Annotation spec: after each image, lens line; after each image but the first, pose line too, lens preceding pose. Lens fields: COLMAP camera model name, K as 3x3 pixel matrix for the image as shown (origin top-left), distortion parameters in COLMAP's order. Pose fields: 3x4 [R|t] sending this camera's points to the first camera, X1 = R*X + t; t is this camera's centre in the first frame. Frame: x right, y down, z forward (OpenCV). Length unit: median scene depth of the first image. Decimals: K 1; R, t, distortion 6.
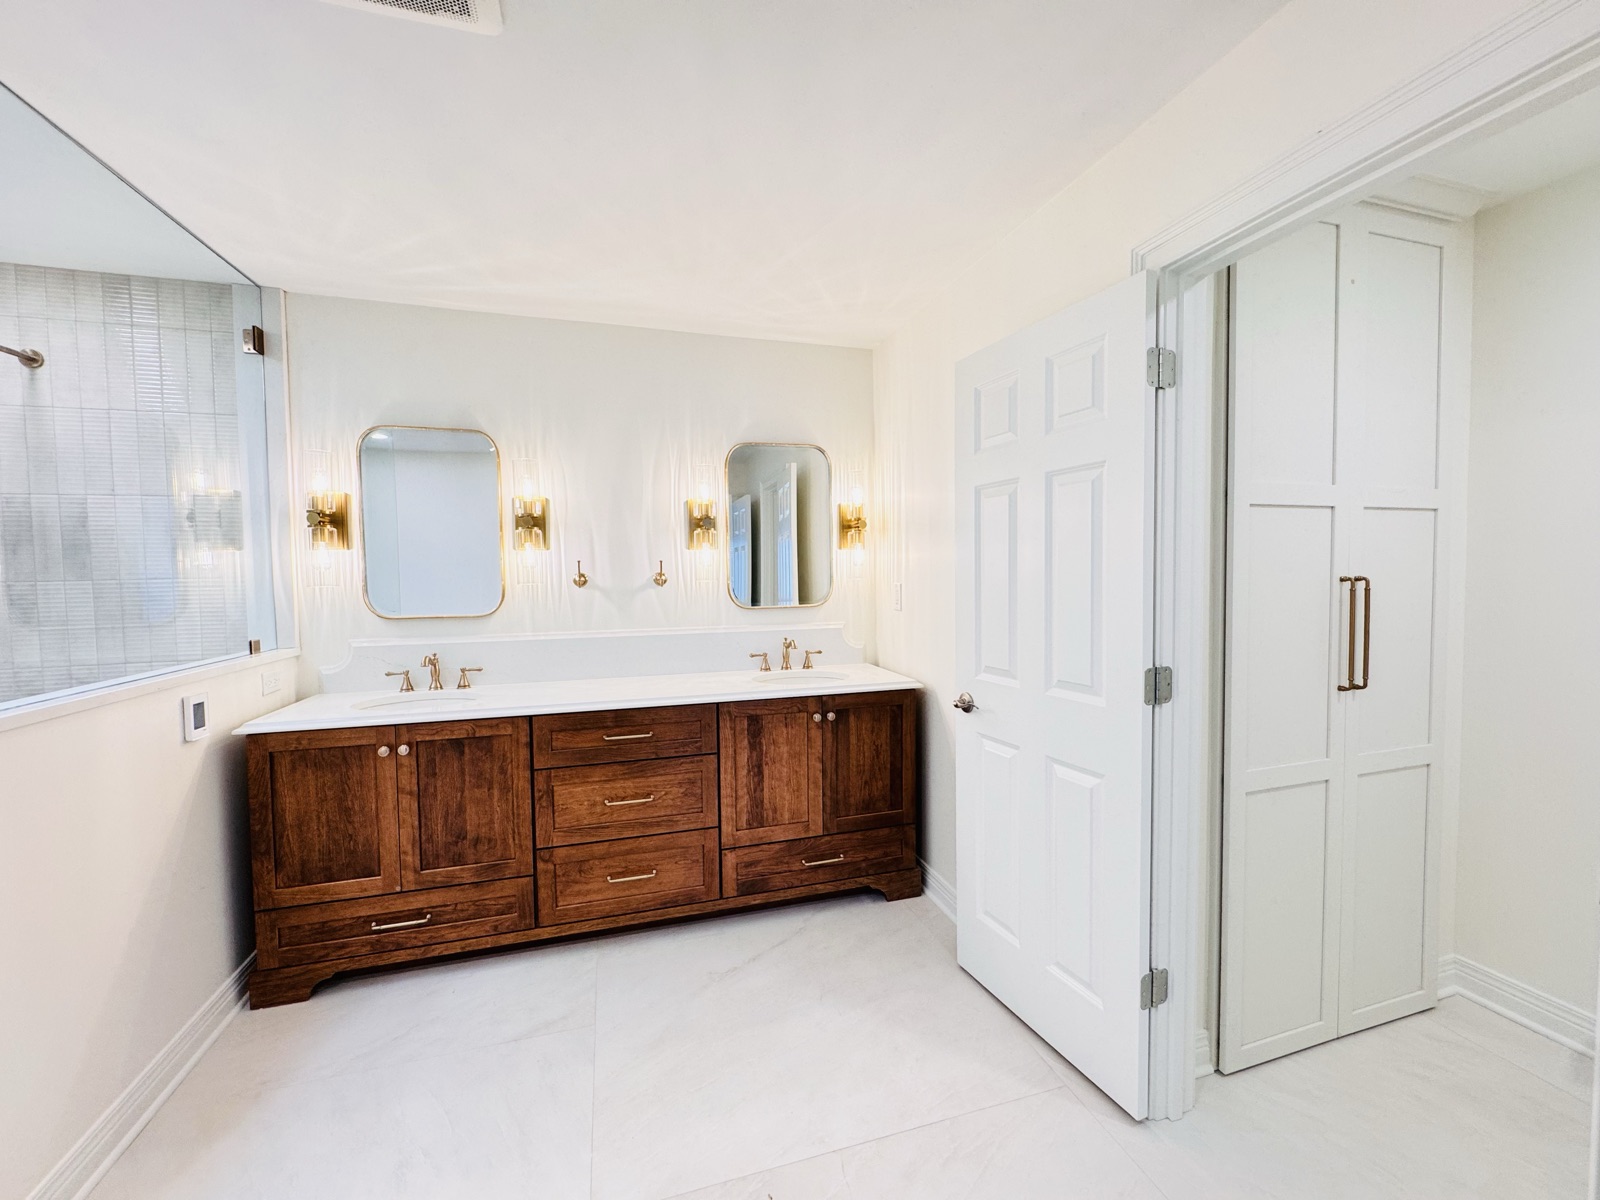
lens RADIAL K [[640.4, 0, 798.9], [0, 640.4, 599.9], [0, 0, 1]] dist [-0.004223, 0.000598]
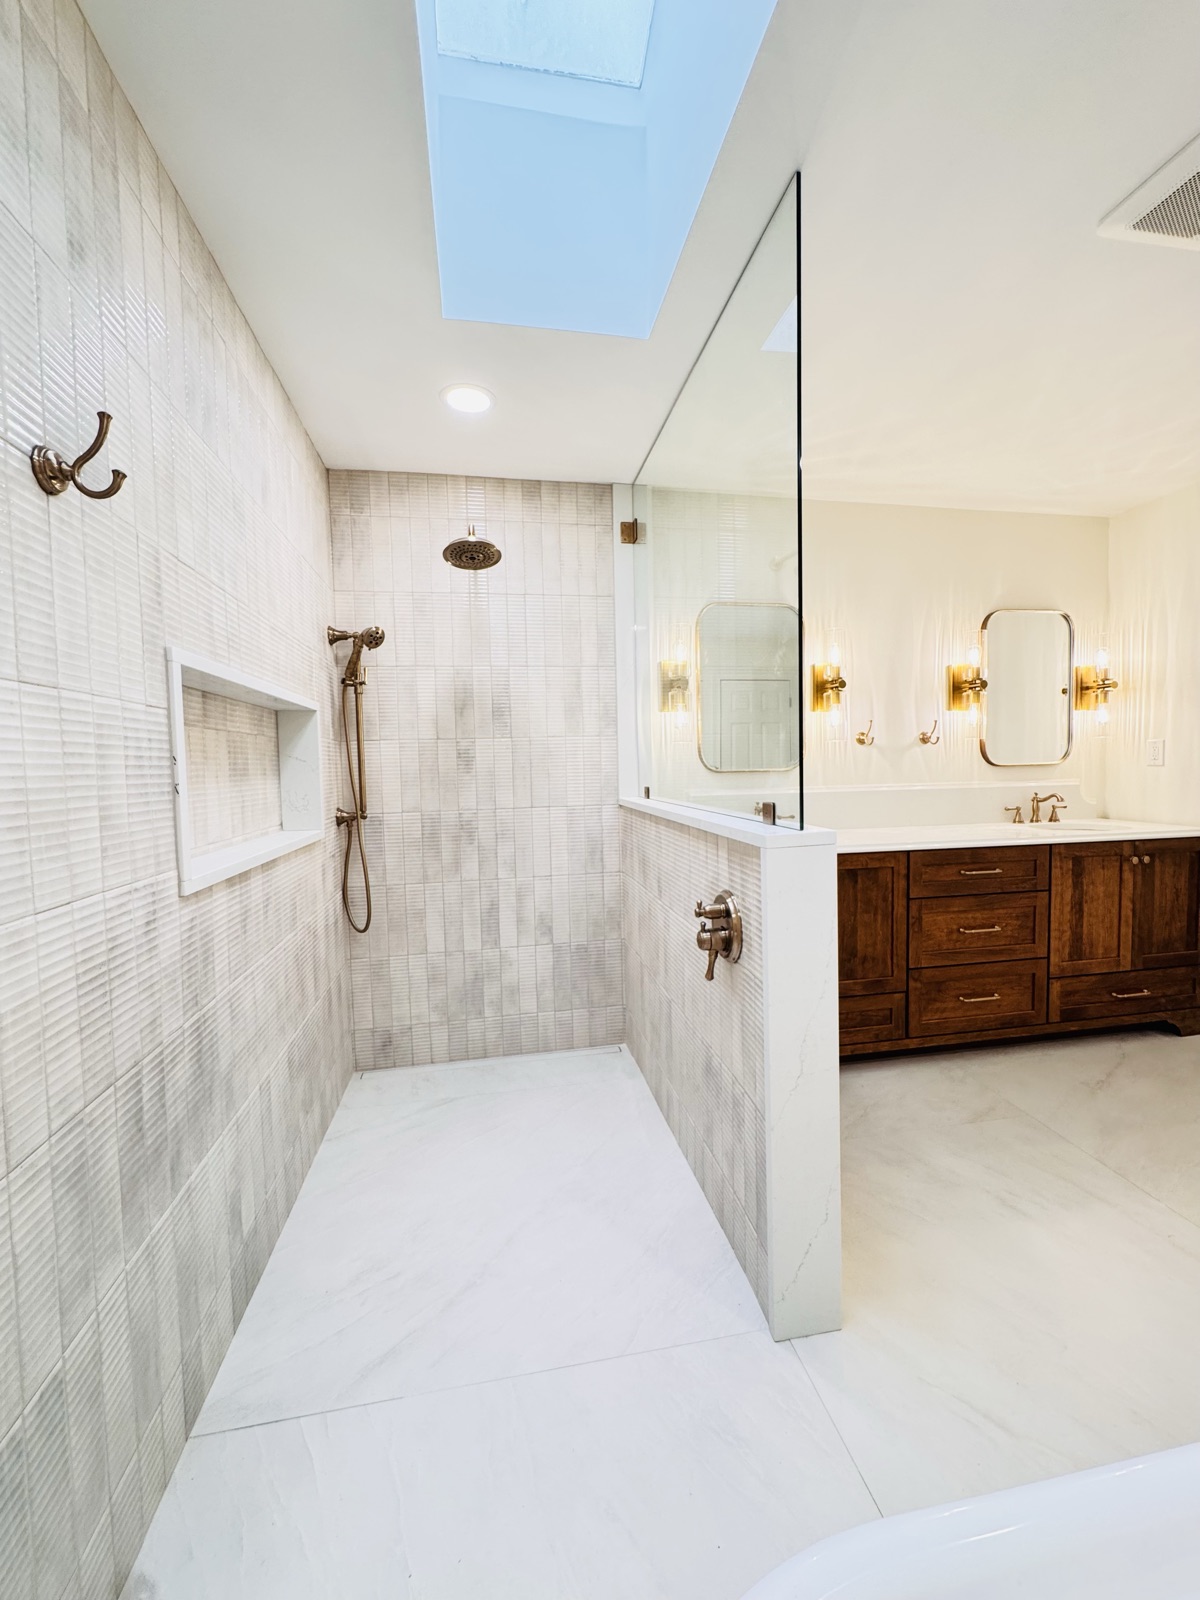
lens RADIAL K [[640.4, 0, 602.8], [0, 640.4, 798.3], [0, 0, 1]] dist [-0.004223, 0.000598]
pose [[0.993559, -0.001680, -0.113300, -0.796002], [0.002927, 0.999937, 0.010843, 0.071042], [0.113275, -0.011105, 0.993502, -0.179939]]
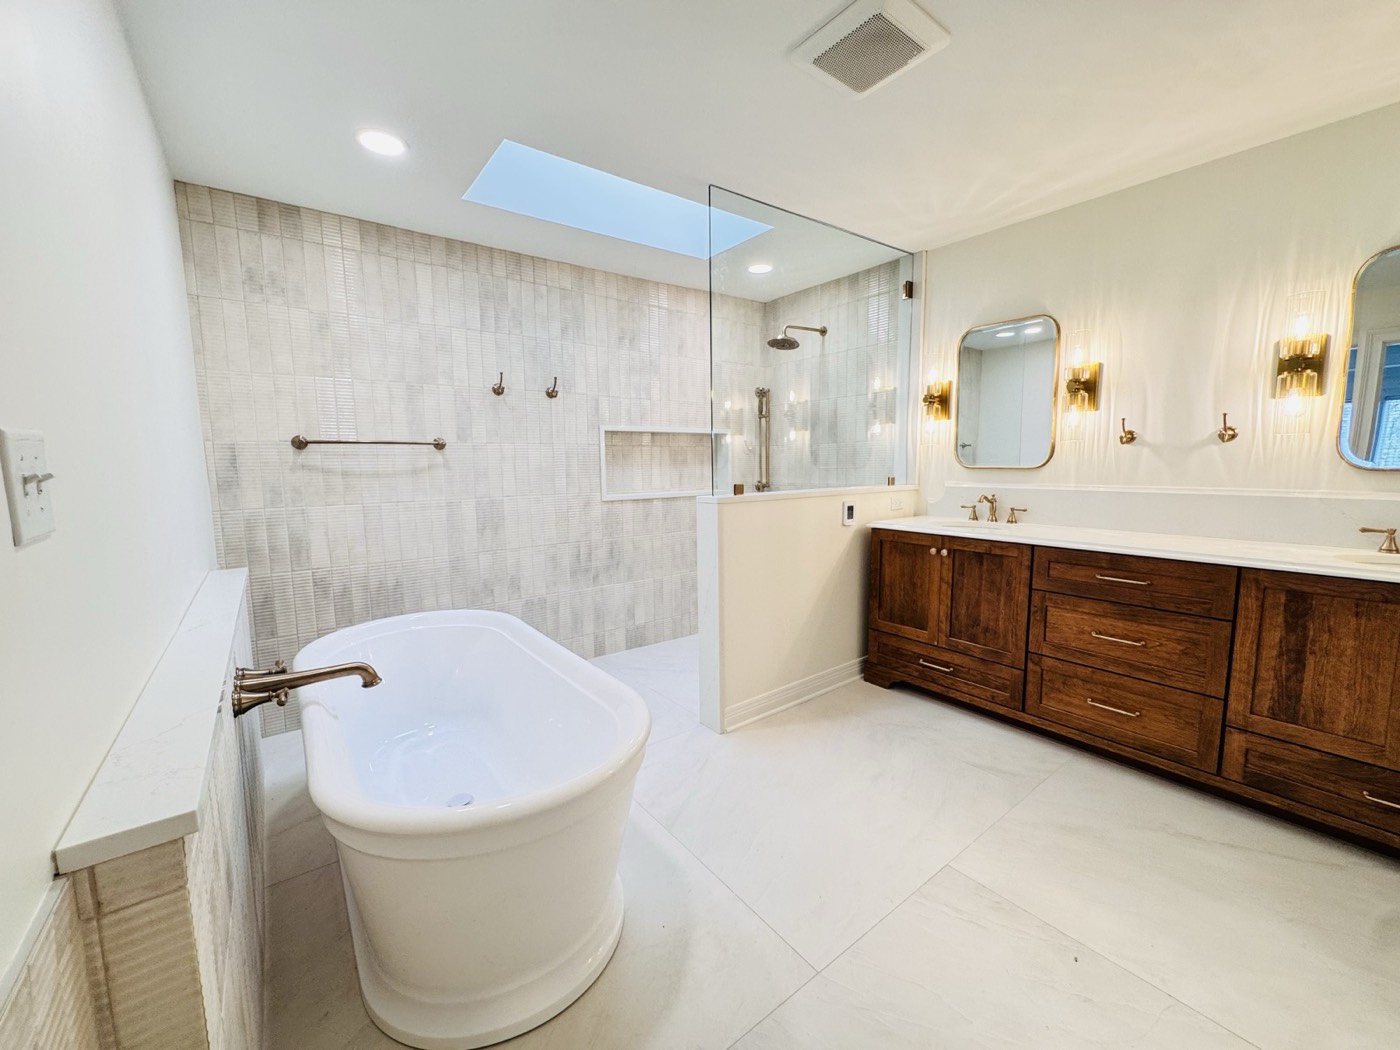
lens RADIAL K [[560.4, 0, 699.0], [0, 560.4, 524.9], [0, 0, 1]] dist [-0.004223, 0.000598]
pose [[0.354250, 0.115356, -0.928009, 0.340462], [-0.033799, 0.993294, 0.110569, 0.042241], [0.934540, -0.007804, 0.355773, 0.006814]]
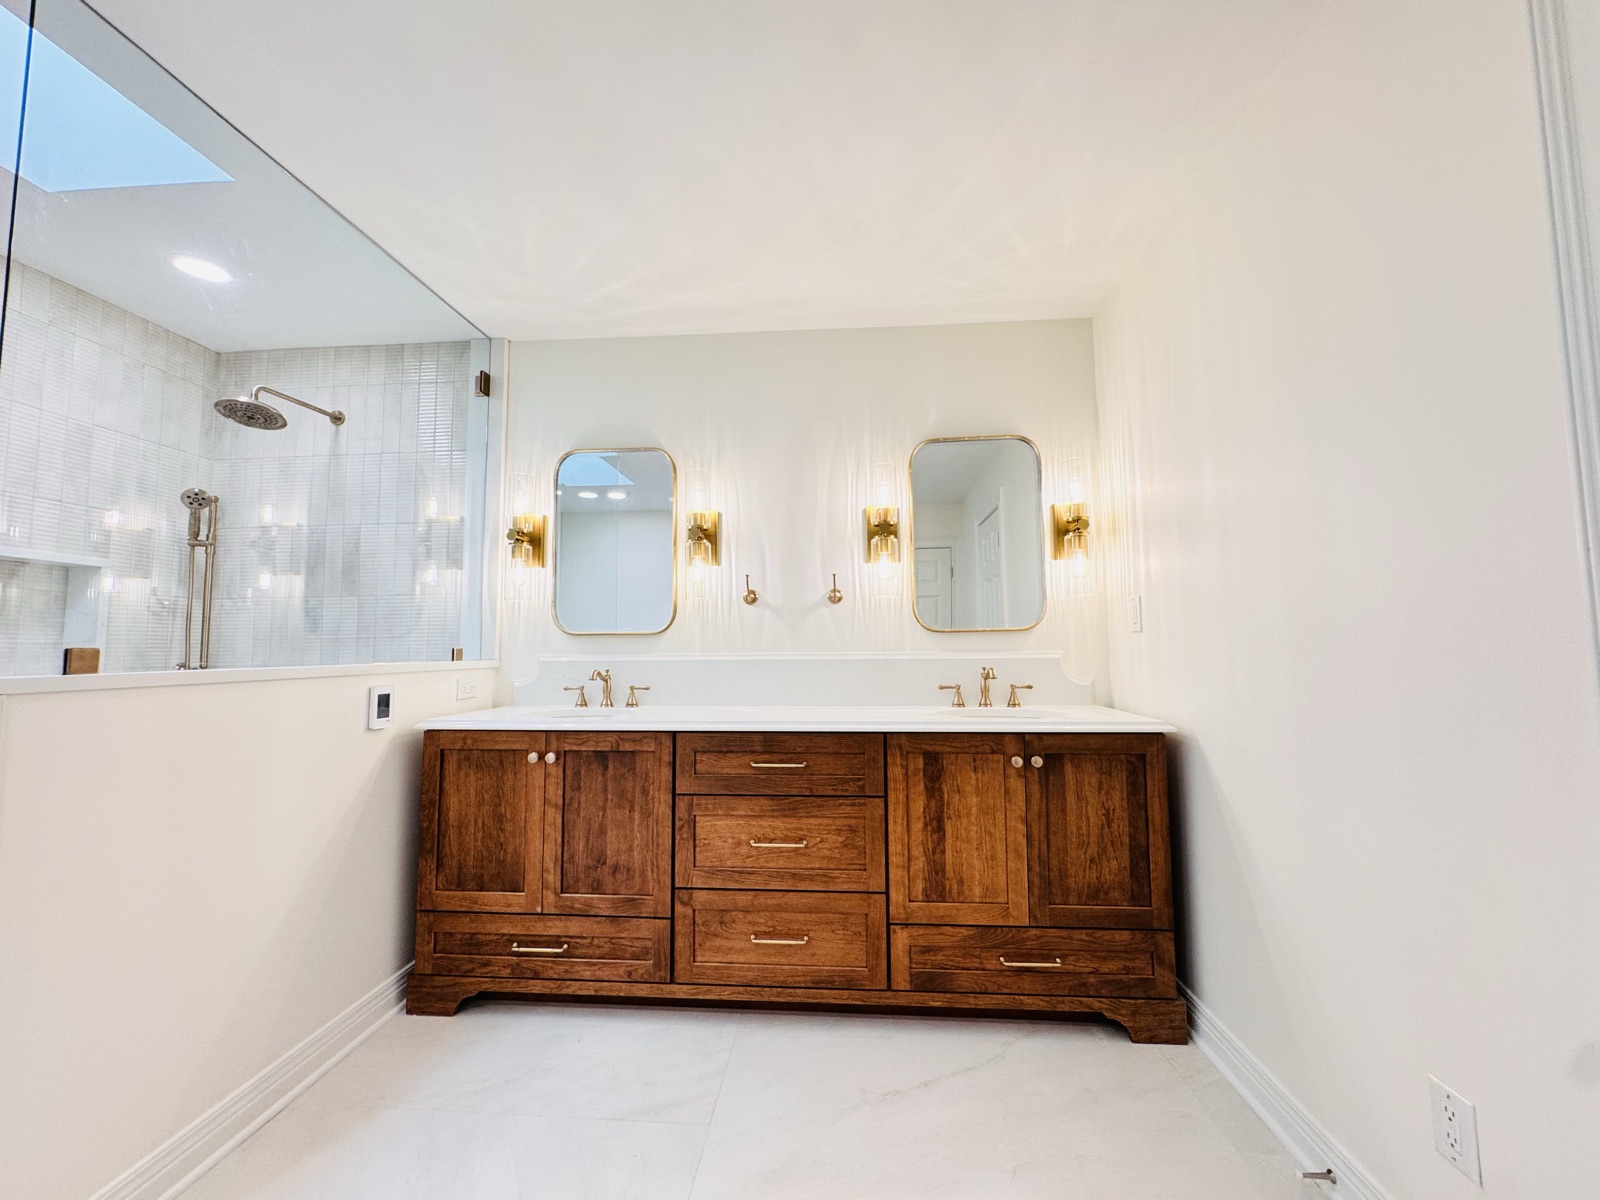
lens RADIAL K [[640.4, 0, 798.9], [0, 640.4, 599.9], [0, 0, 1]] dist [-0.004223, 0.000598]
pose [[0.934101, -0.020785, -0.356404, 0.066034], [-0.020446, 0.993551, -0.111527, 0.089874], [0.356424, 0.111465, 0.927652, 0.198425]]
